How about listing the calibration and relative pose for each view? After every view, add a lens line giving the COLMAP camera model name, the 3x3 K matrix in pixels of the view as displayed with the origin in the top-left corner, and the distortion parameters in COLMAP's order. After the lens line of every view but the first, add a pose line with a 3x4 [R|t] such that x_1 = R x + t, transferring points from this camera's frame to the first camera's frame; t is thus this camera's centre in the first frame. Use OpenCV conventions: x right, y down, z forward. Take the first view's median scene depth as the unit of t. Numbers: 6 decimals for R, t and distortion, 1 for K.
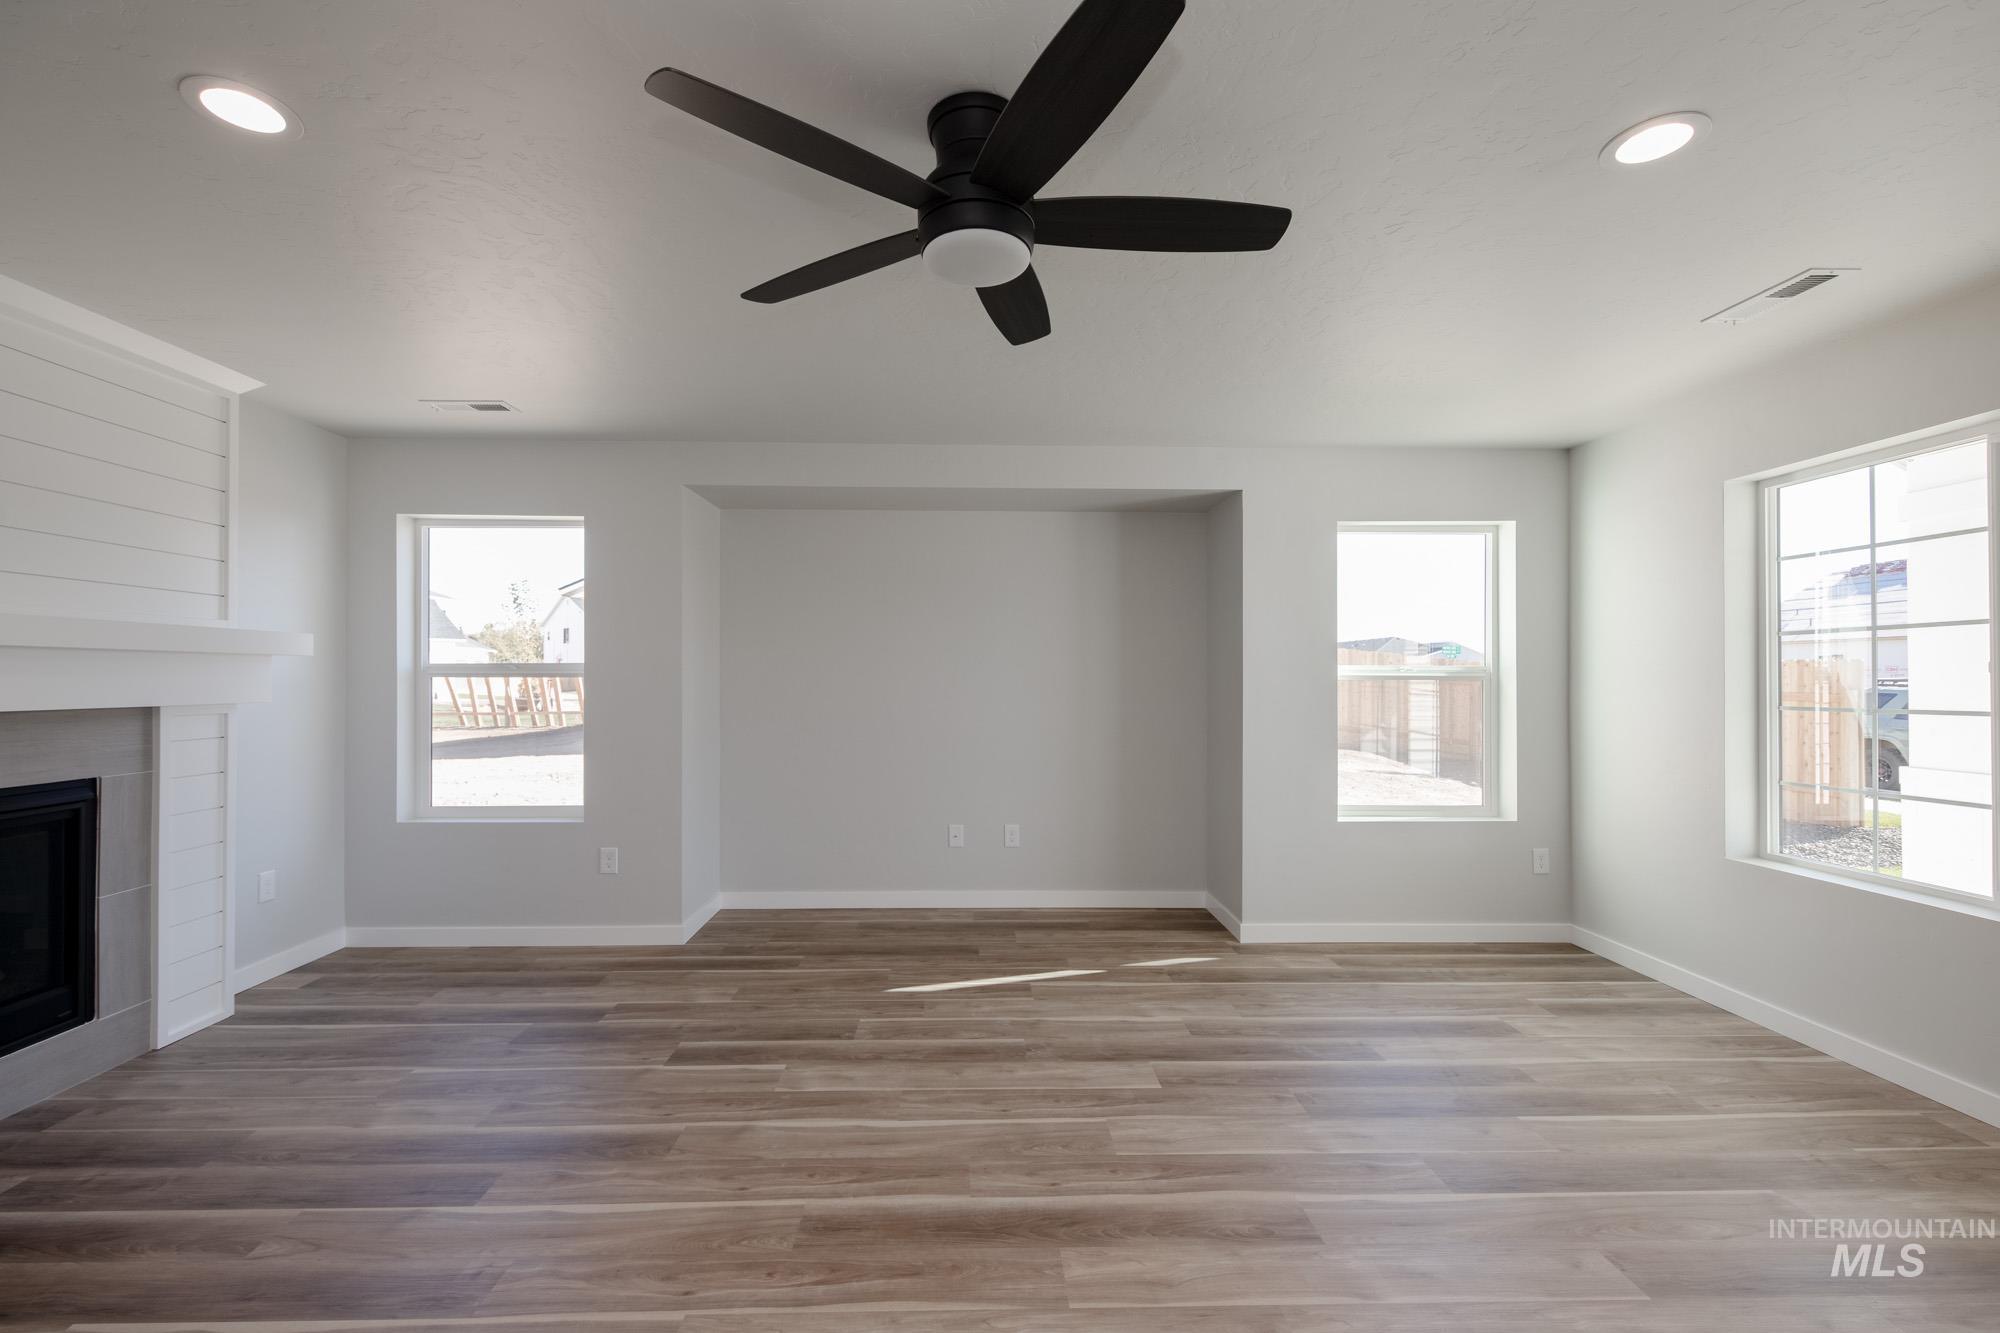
lens RADIAL K [[859.5, 0, 985.2], [0, 859.5, 671.8], [0, 0, 1]] dist [0.010835, -0.003219]
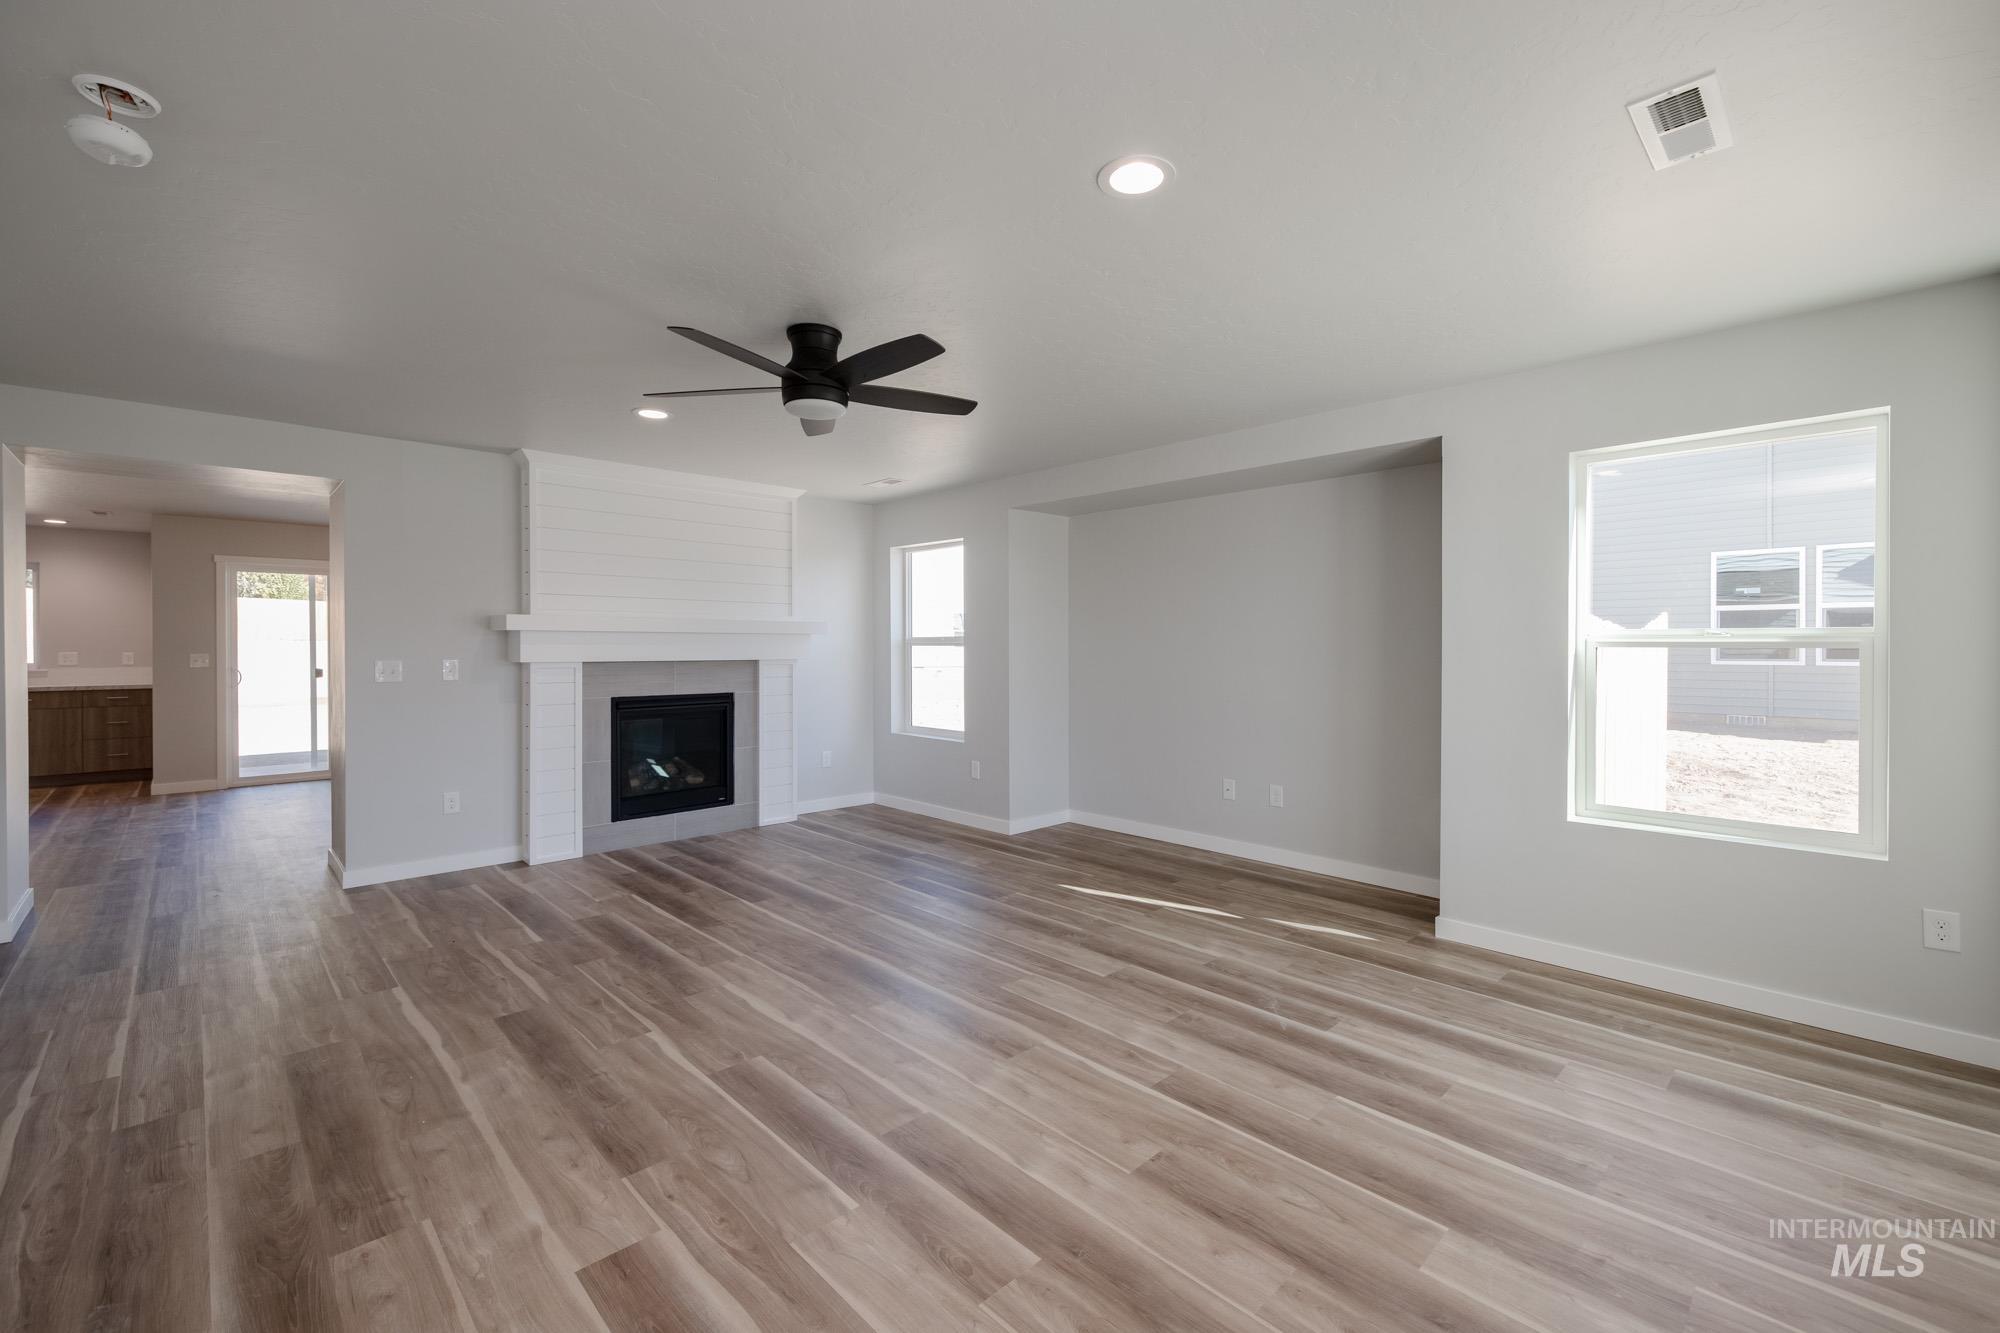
lens RADIAL K [[873.5, 0, 974.2], [0, 873.5, 648.9], [0, 0, 1]] dist [0.011857, -0.001651]
pose [[0.648790, 0.001218, -0.760967, 0.775289], [0.005882, 0.999961, 0.006616, 0.002514], [0.760945, -0.008768, 0.648757, 0.036367]]
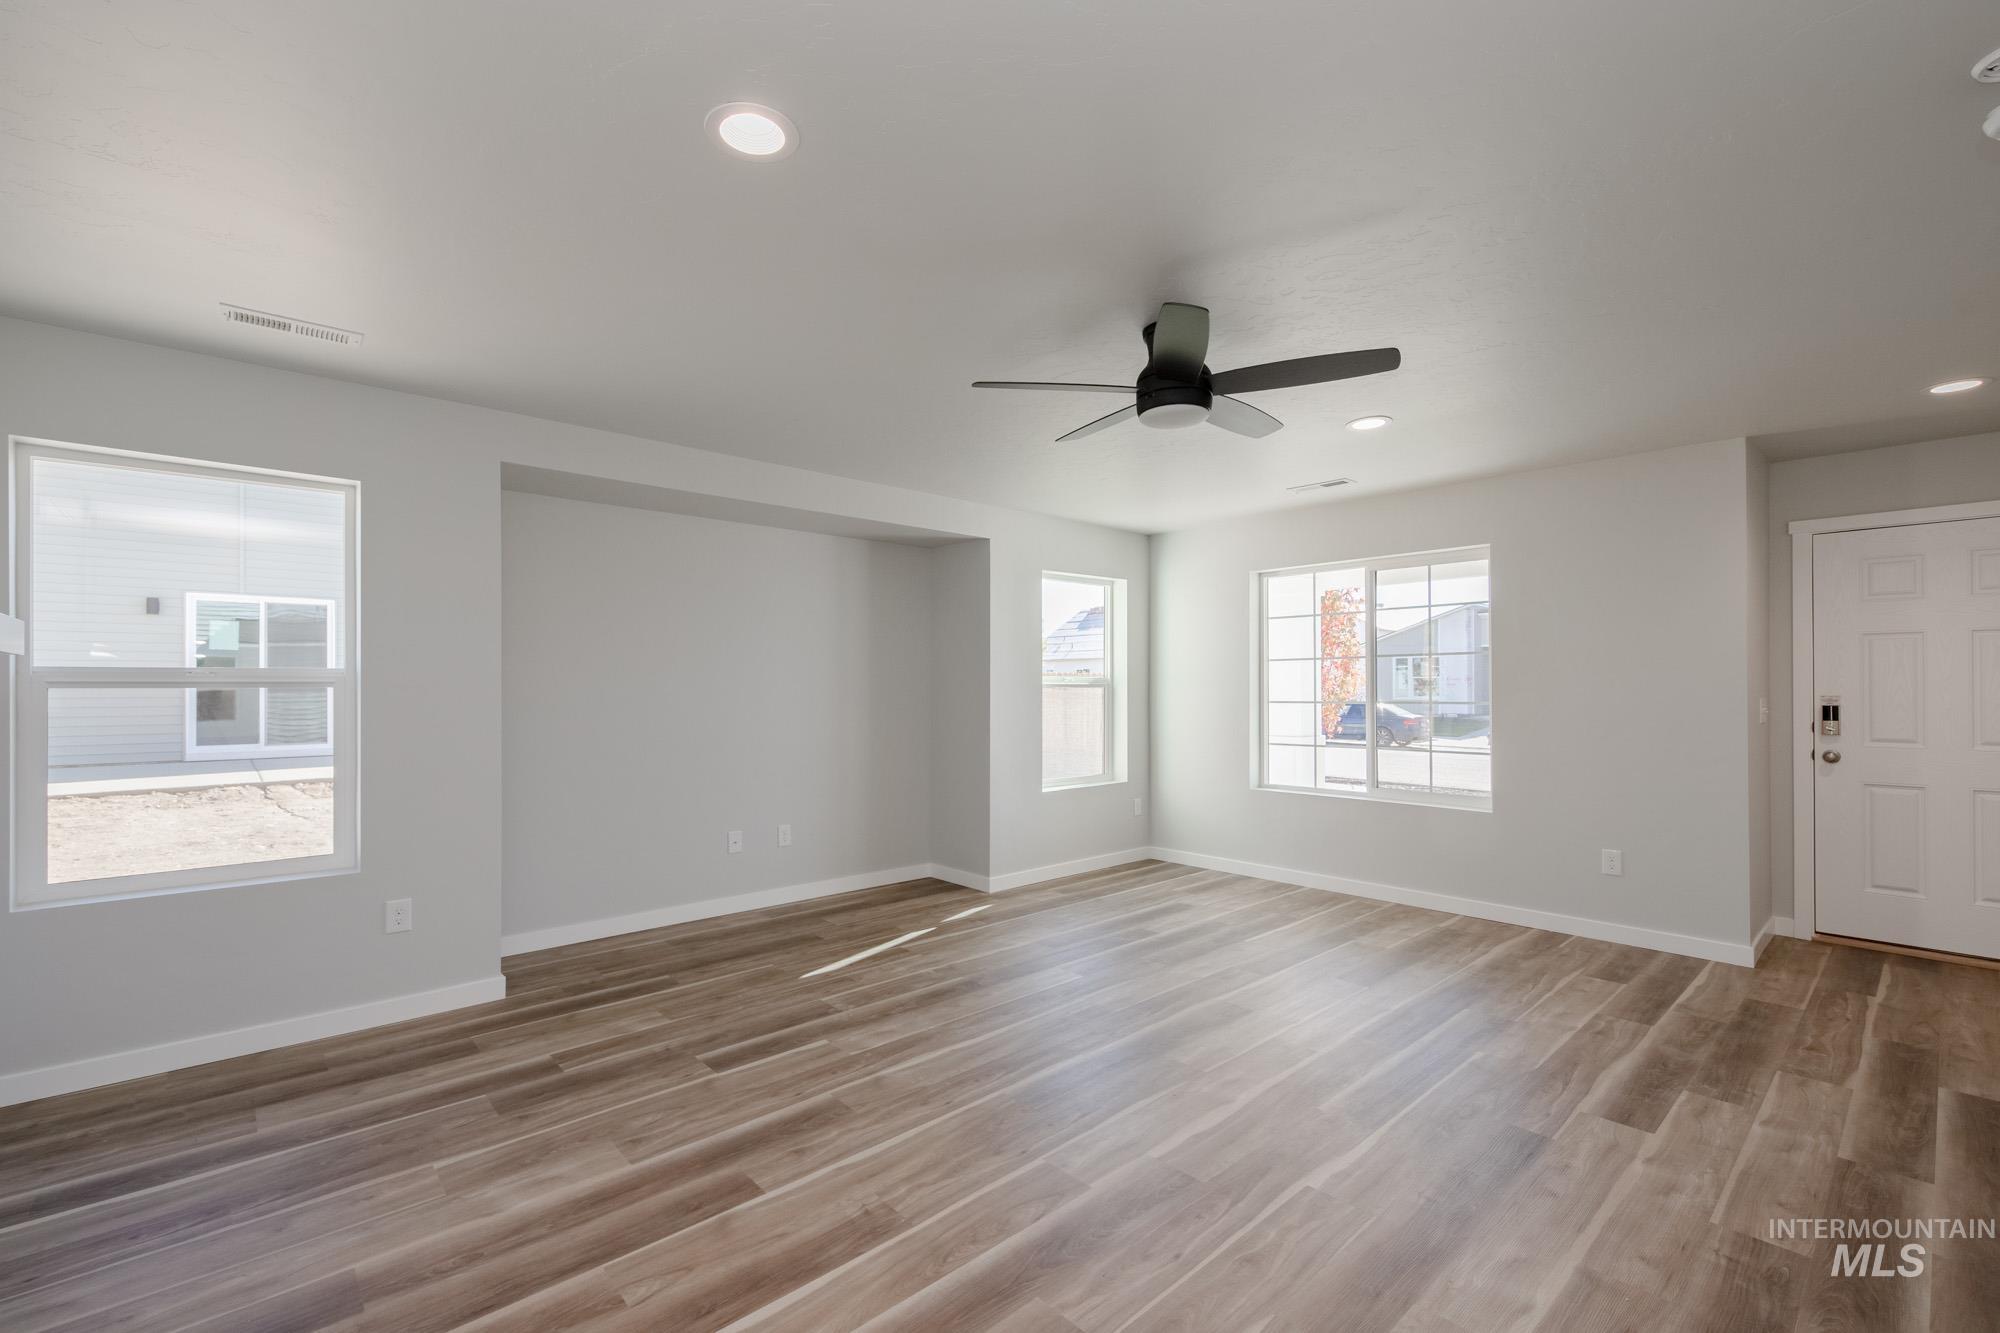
lens RADIAL K [[893.8, 0, 1005.4], [0, 893.8, 678.1], [0, 0, 1]] dist [0.007087, -0.001545]
pose [[0.739609, 0.003465, 0.673028, -0.652905], [-0.002335, 0.999994, -0.002582, -0.001163], [-0.673033, 0.000338, 0.739612, 0.002838]]
